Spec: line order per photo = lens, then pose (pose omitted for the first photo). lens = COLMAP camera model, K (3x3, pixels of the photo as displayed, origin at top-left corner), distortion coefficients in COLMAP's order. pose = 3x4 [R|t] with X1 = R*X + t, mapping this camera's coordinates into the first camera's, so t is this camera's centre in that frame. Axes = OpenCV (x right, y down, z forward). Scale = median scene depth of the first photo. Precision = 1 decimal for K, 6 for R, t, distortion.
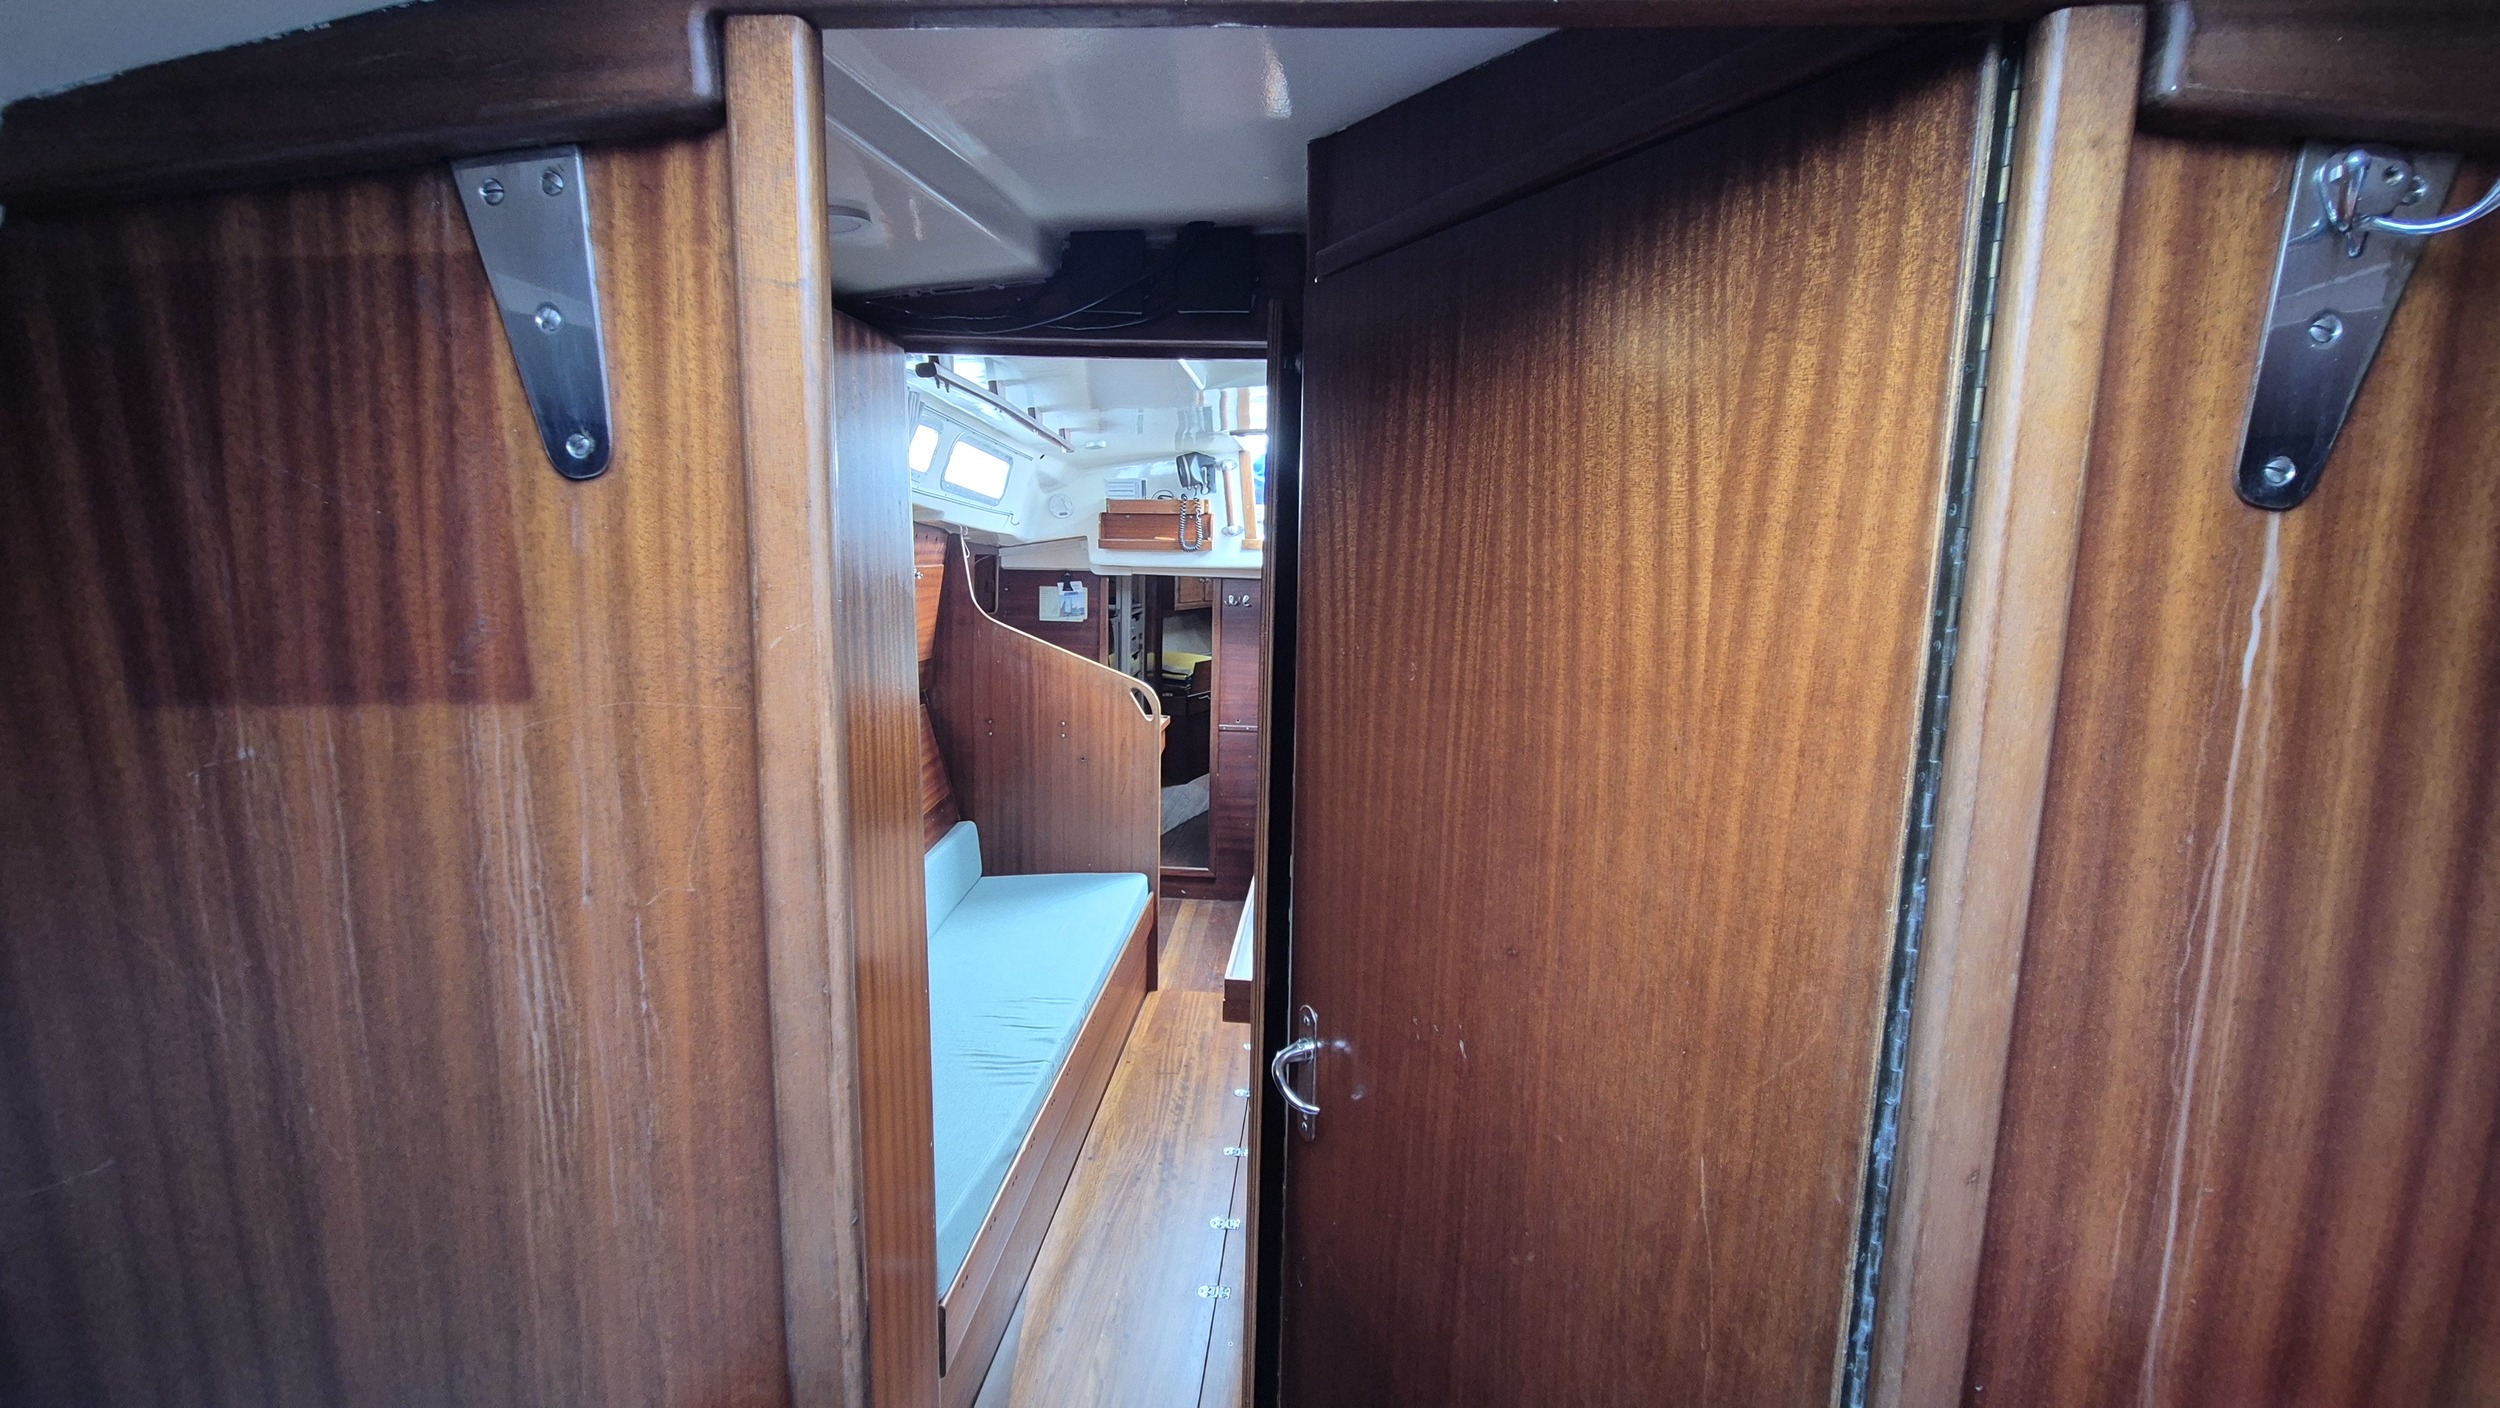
lens RADIAL K [[1018.8, 0, 1247.7], [0, 1018.8, 698.2], [0, 0, 1]] dist [-0.063047, 0.000063]
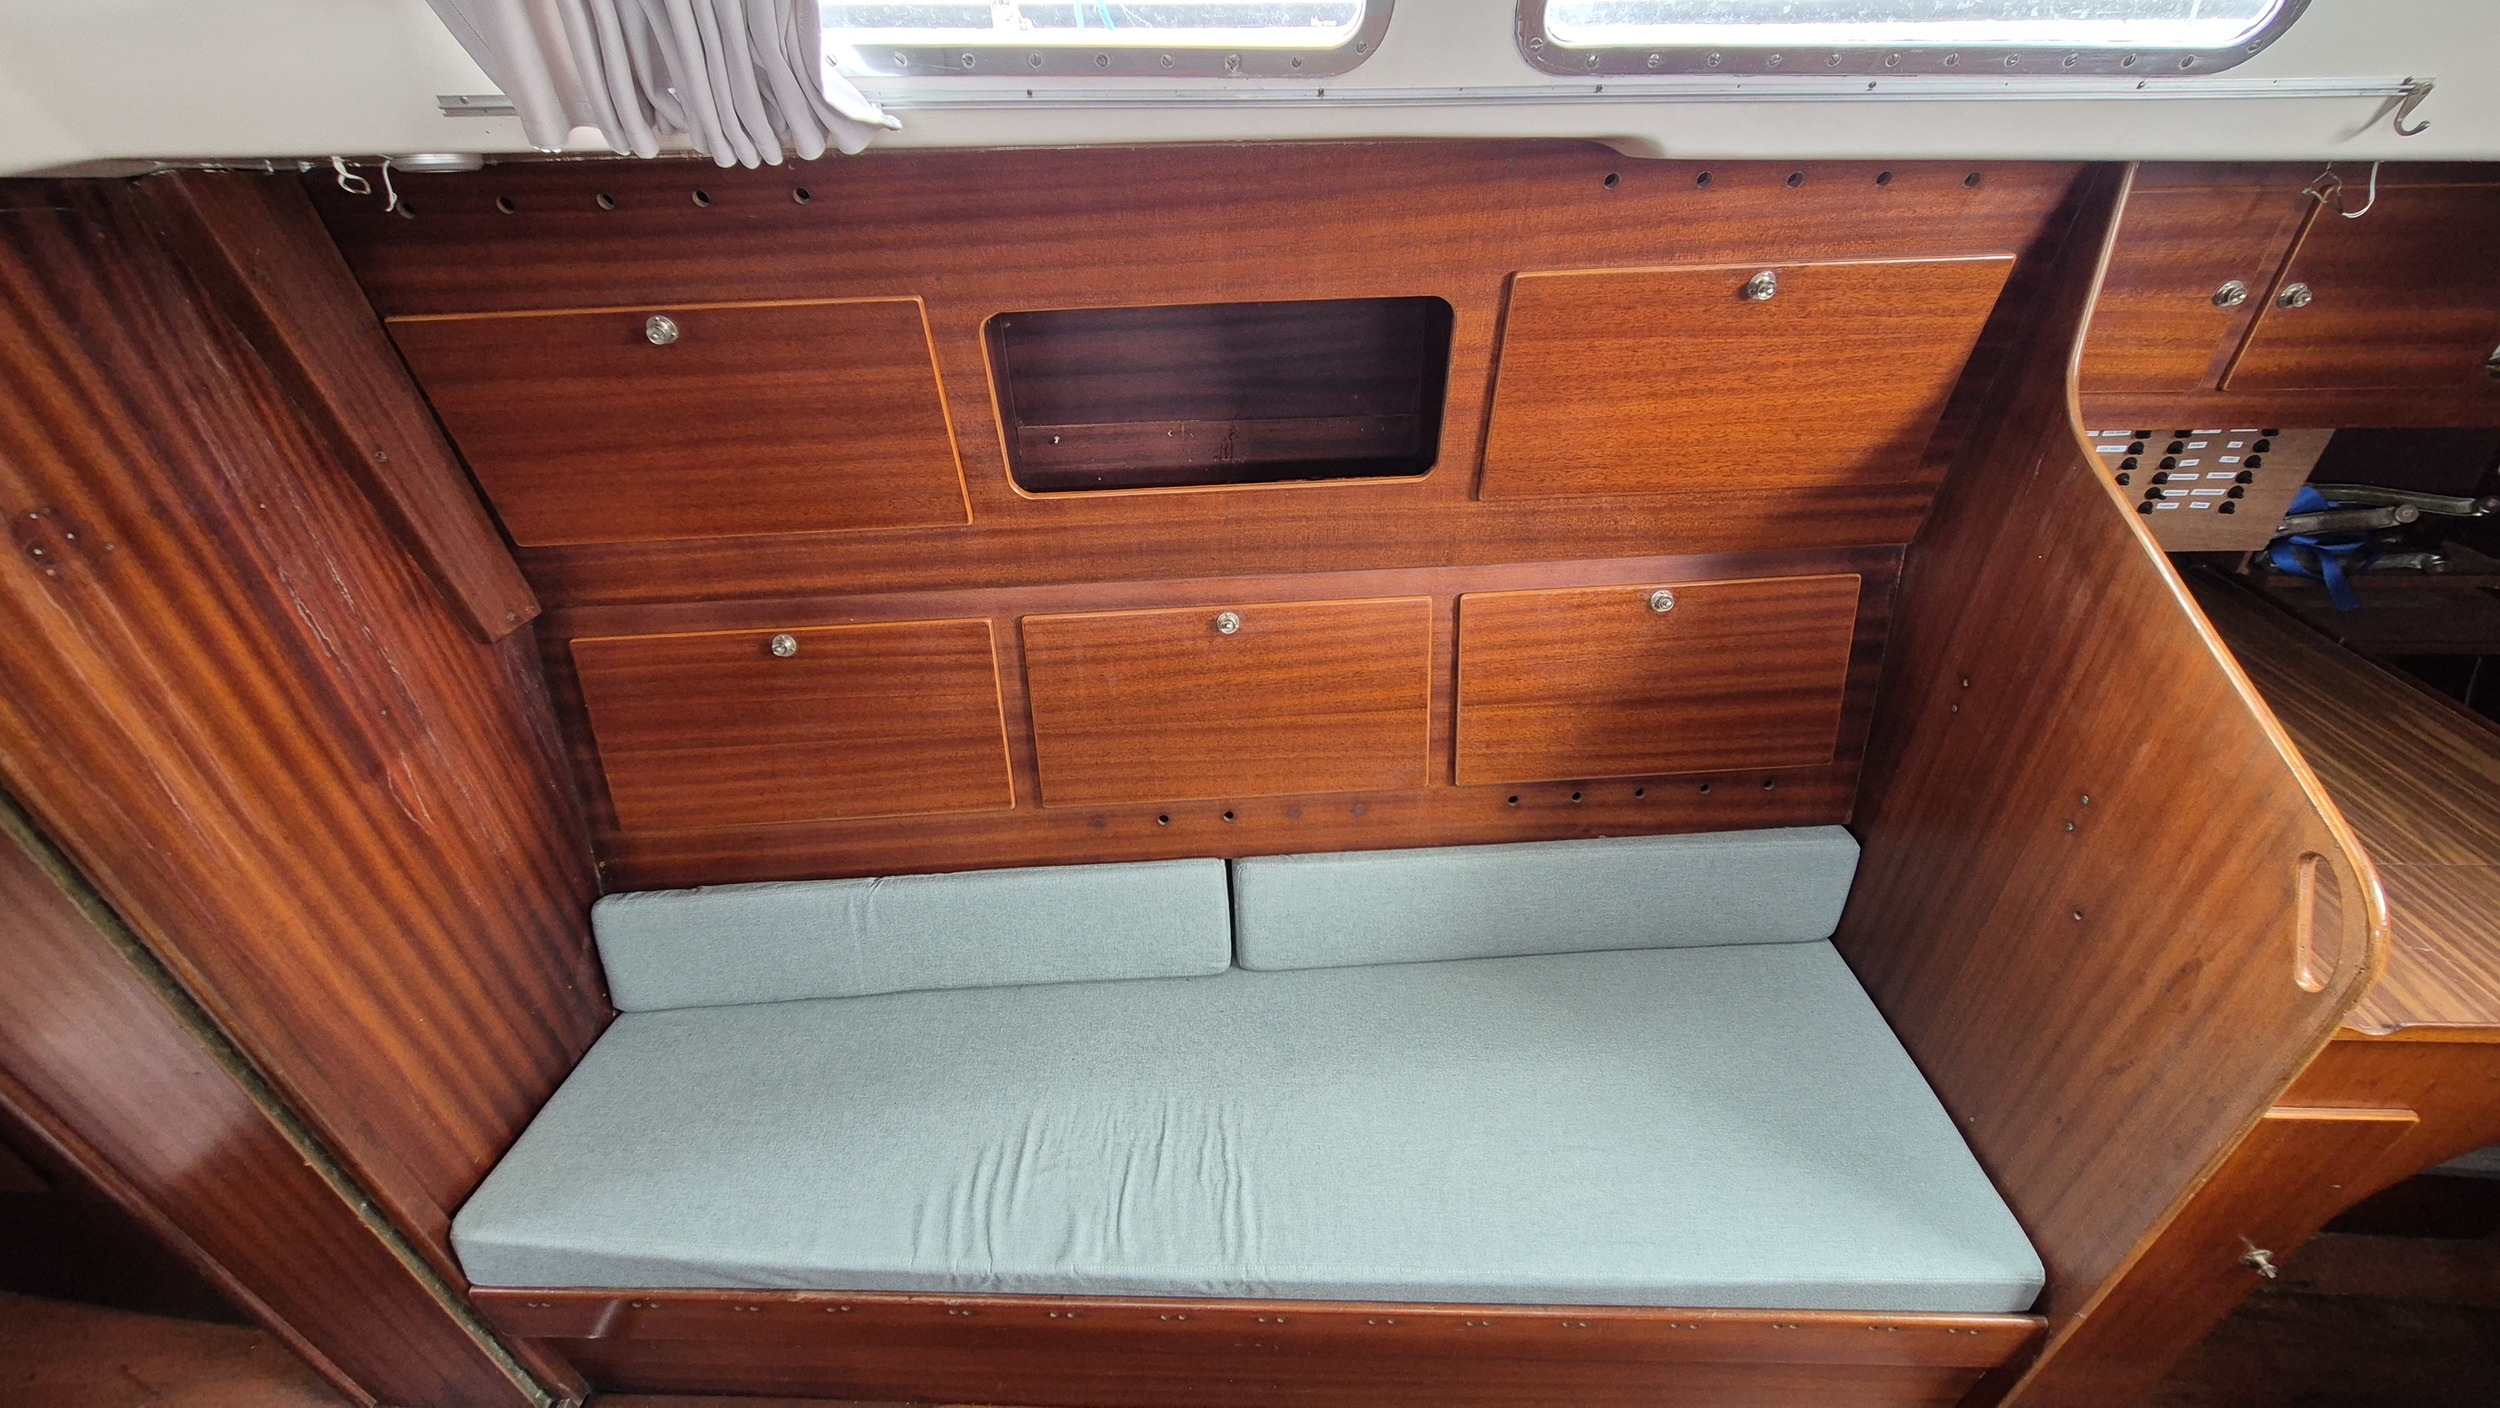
lens RADIAL K [[1020.5, 0, 1245.7], [0, 1020.5, 699.7], [0, 0, 1]] dist [0.002757, 0.000316]
pose [[0.041849, 0.538283, -0.841724, 0.074125], [-0.114552, 0.839492, 0.531160, -0.141645], [0.992535, 0.074193, 0.096793, 0.615516]]
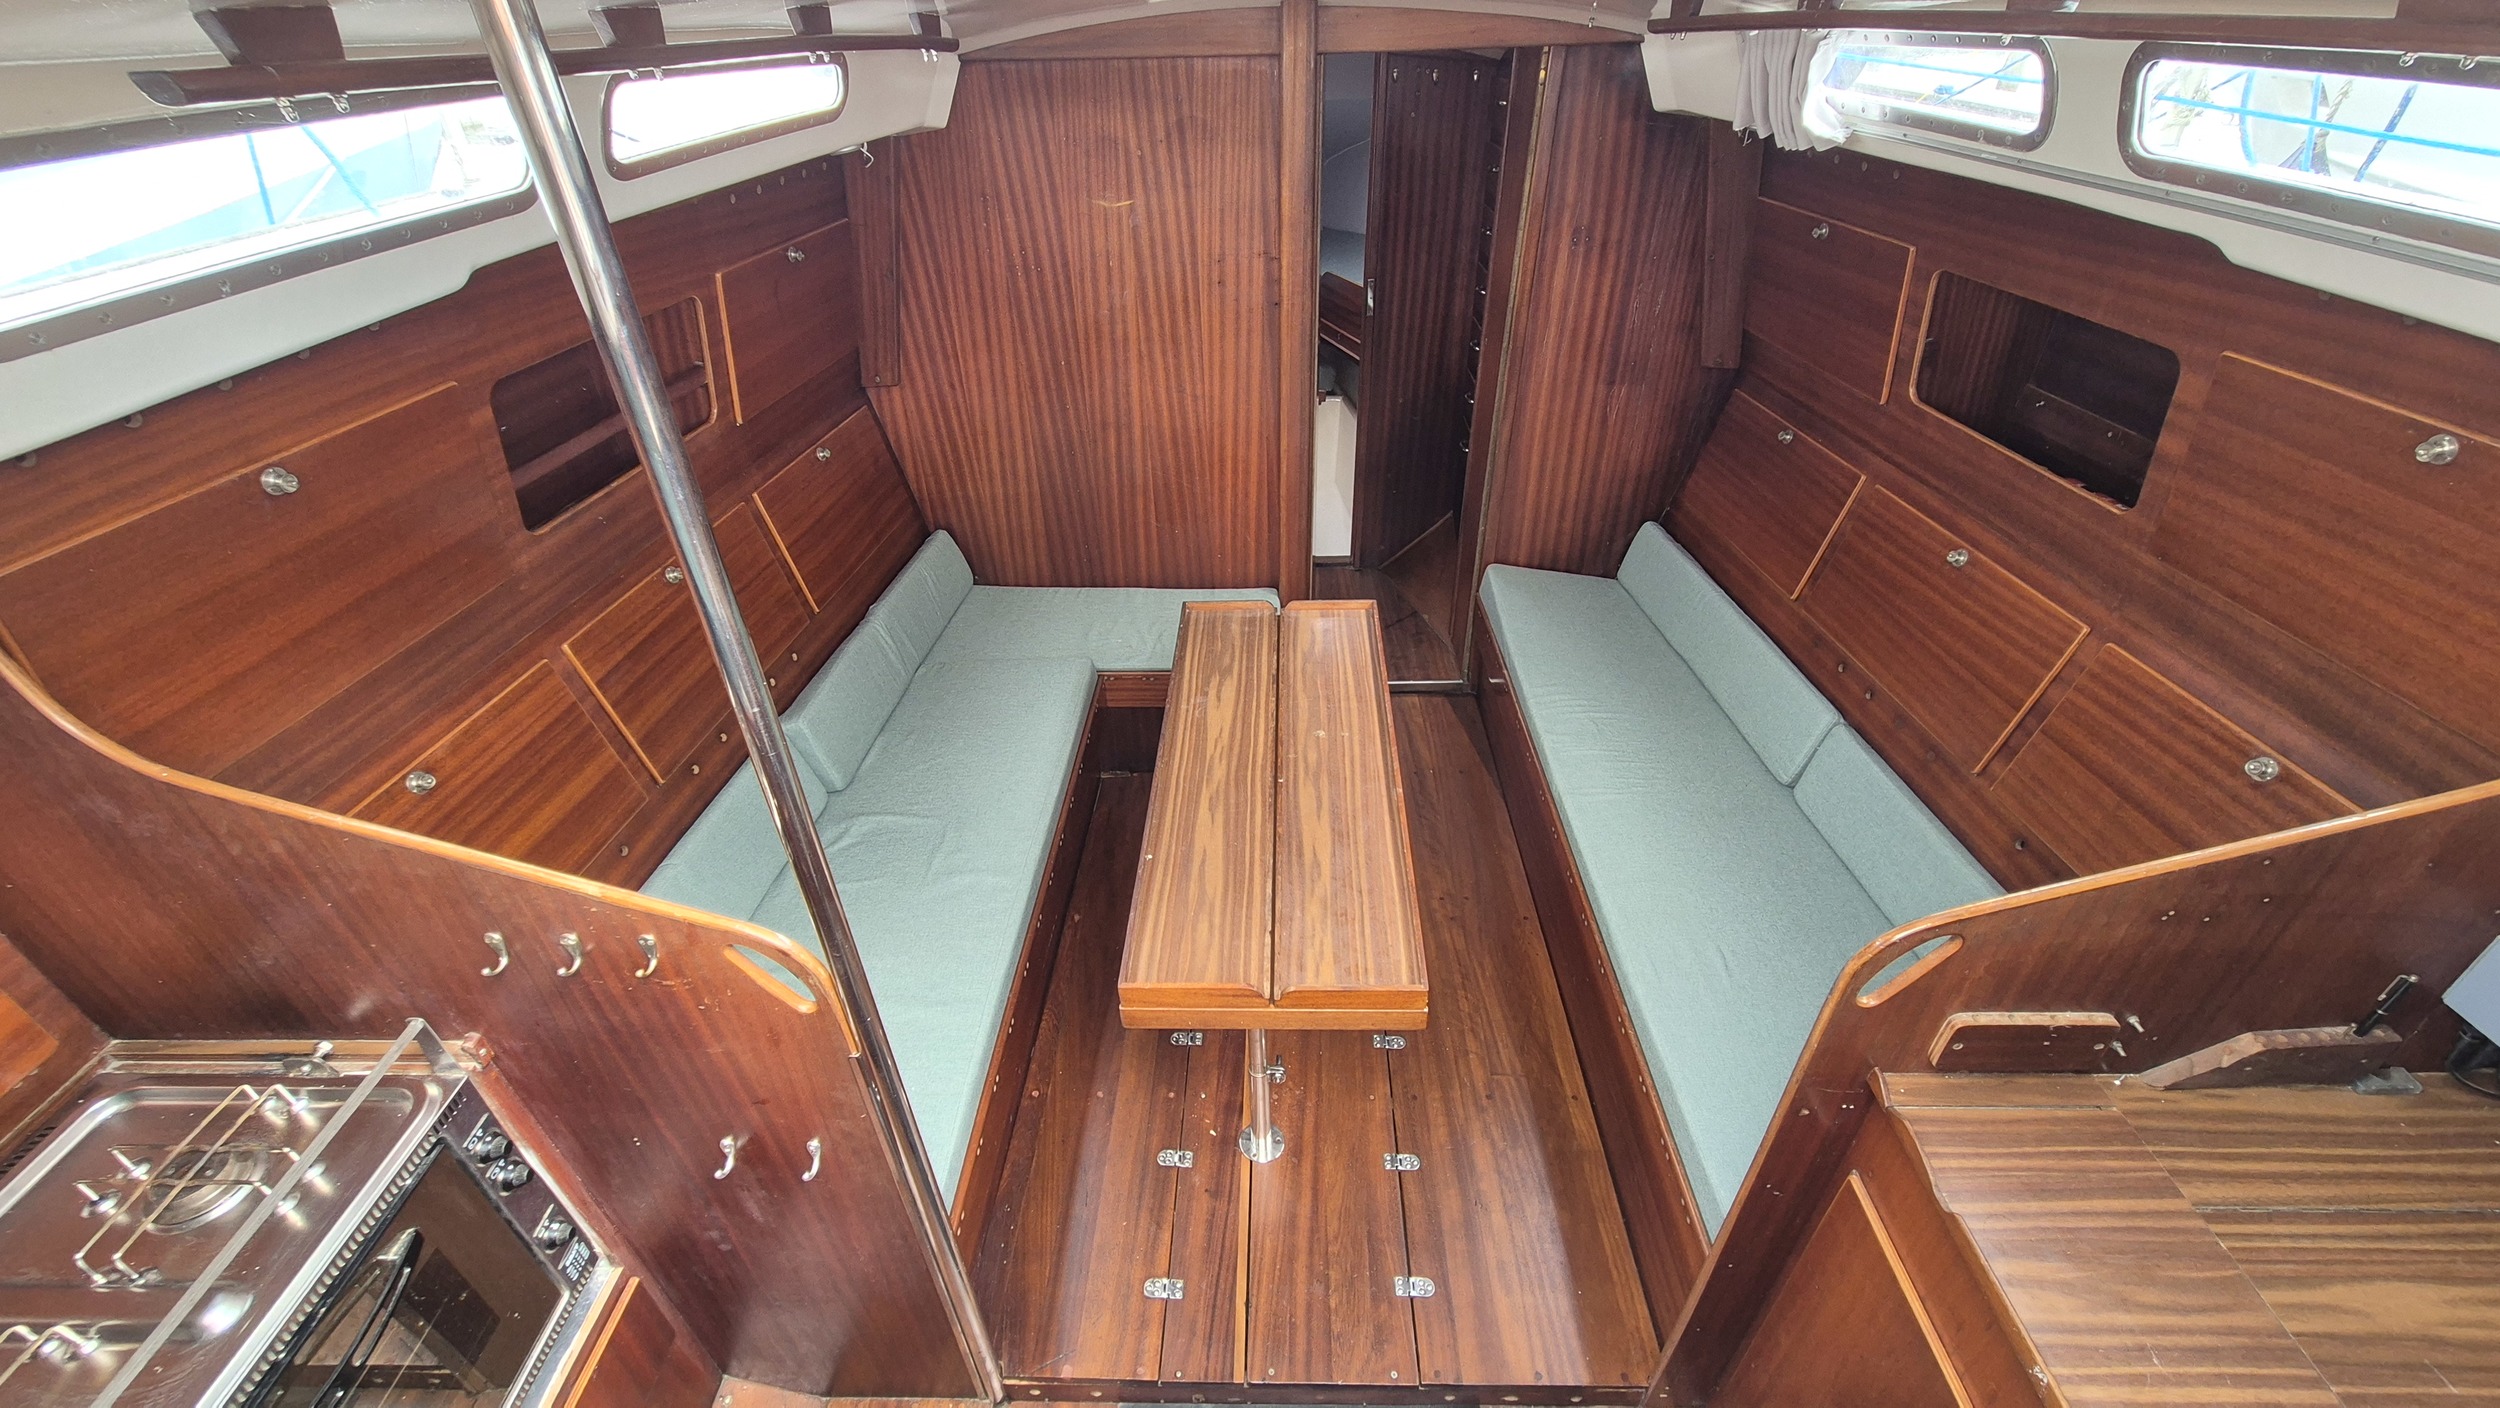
lens RADIAL K [[1030.3, 0, 1239.9], [0, 1030.3, 699.6], [0, 0, 1]] dist [-0.000005, 0.000410]
pose [[-0.998707, 0.028995, -0.041751, 0.104117], [-0.006734, 0.738651, 0.674054, -0.246669], [0.050384, 0.673464, -0.737501, 1.057899]]
